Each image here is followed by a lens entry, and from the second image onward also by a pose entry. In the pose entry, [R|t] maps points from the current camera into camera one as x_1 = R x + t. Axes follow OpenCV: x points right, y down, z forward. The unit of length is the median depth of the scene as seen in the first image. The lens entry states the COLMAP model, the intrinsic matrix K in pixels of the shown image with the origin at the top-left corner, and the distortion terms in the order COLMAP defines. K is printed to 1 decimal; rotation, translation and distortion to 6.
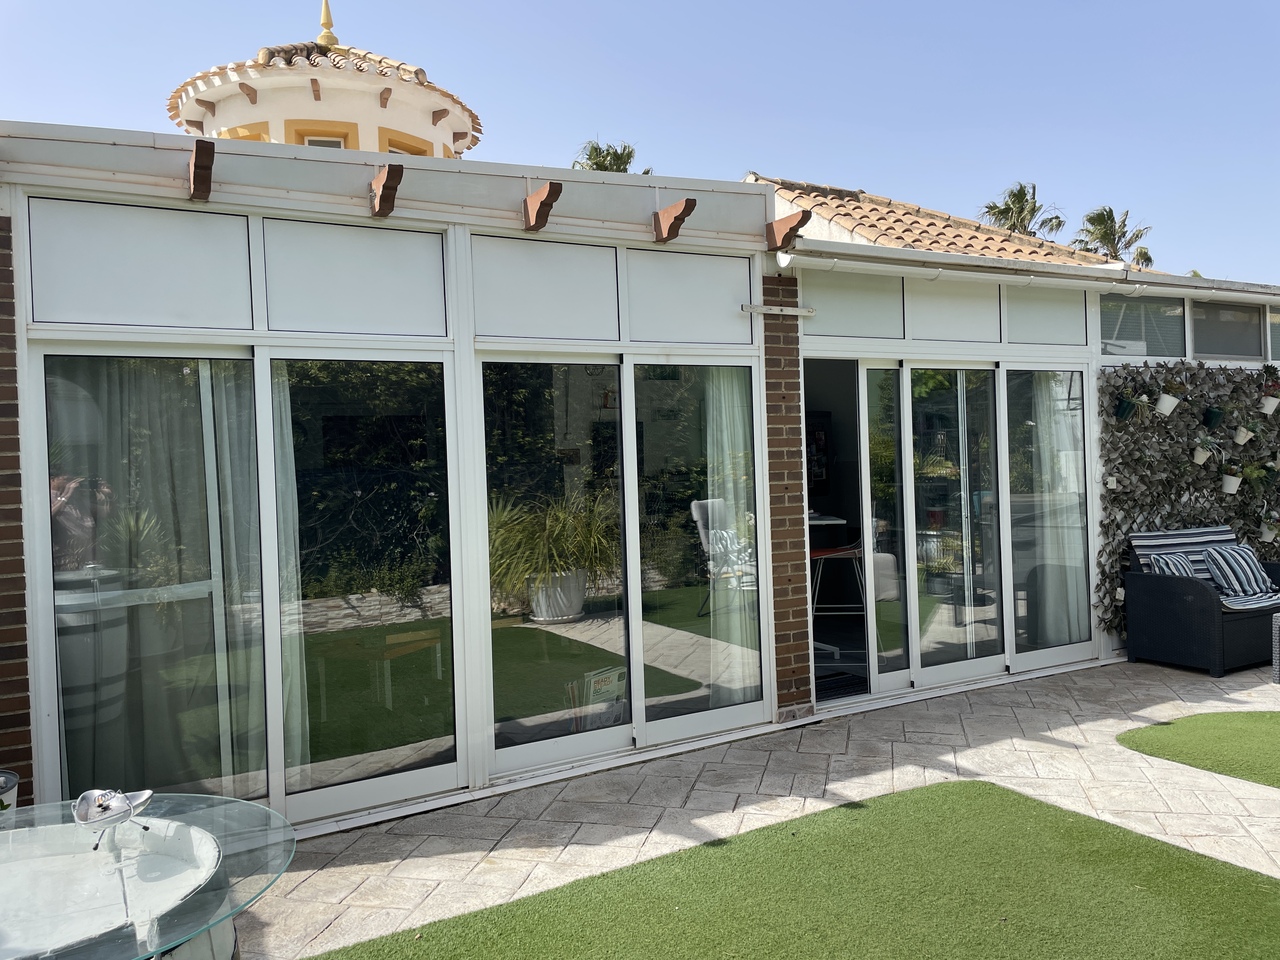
lens RADIAL K [[966.6, 0, 634.8], [0, 966.6, 466.0], [0, 0, 1]] dist [0.098806, -0.127067]
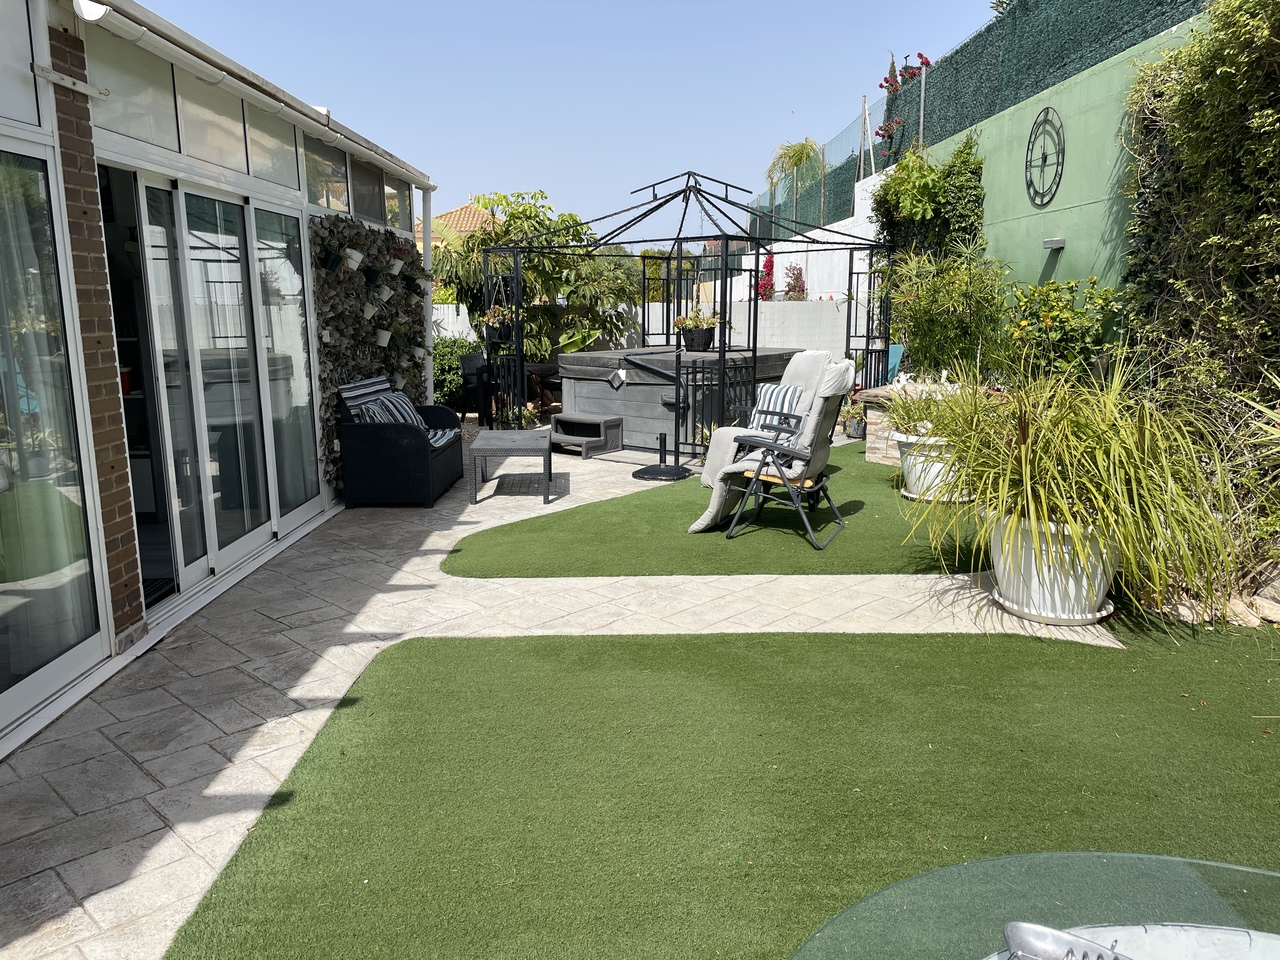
lens RADIAL K [[966.6, 0, 633.8], [0, 966.6, 478.9], [0, 0, 1]] dist [0.098806, -0.127067]
pose [[0.486746, -0.131181, 0.863638, -0.301266], [-0.000730, 0.988599, 0.150573, 0.013131], [-0.873543, -0.073921, 0.481101, 0.292035]]
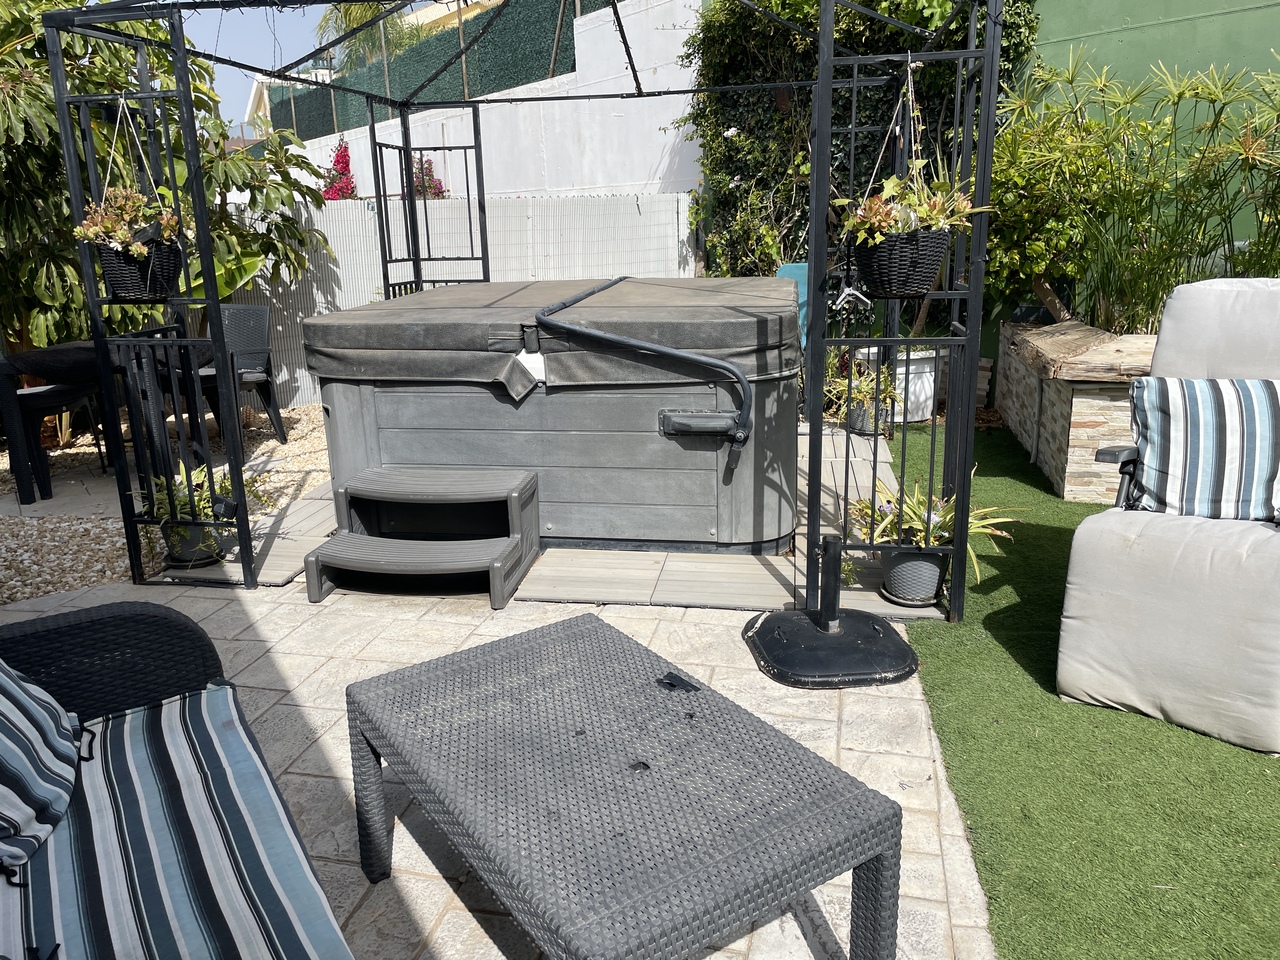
lens RADIAL K [[966.6, 0, 635.1], [0, 966.6, 475.6], [0, 0, 1]] dist [0.098806, -0.127067]
pose [[-0.032754, -0.230674, 0.972480, 0.527183], [0.036286, 0.972086, 0.231803, 0.009205], [-0.998805, 0.042880, -0.023469, 1.104249]]
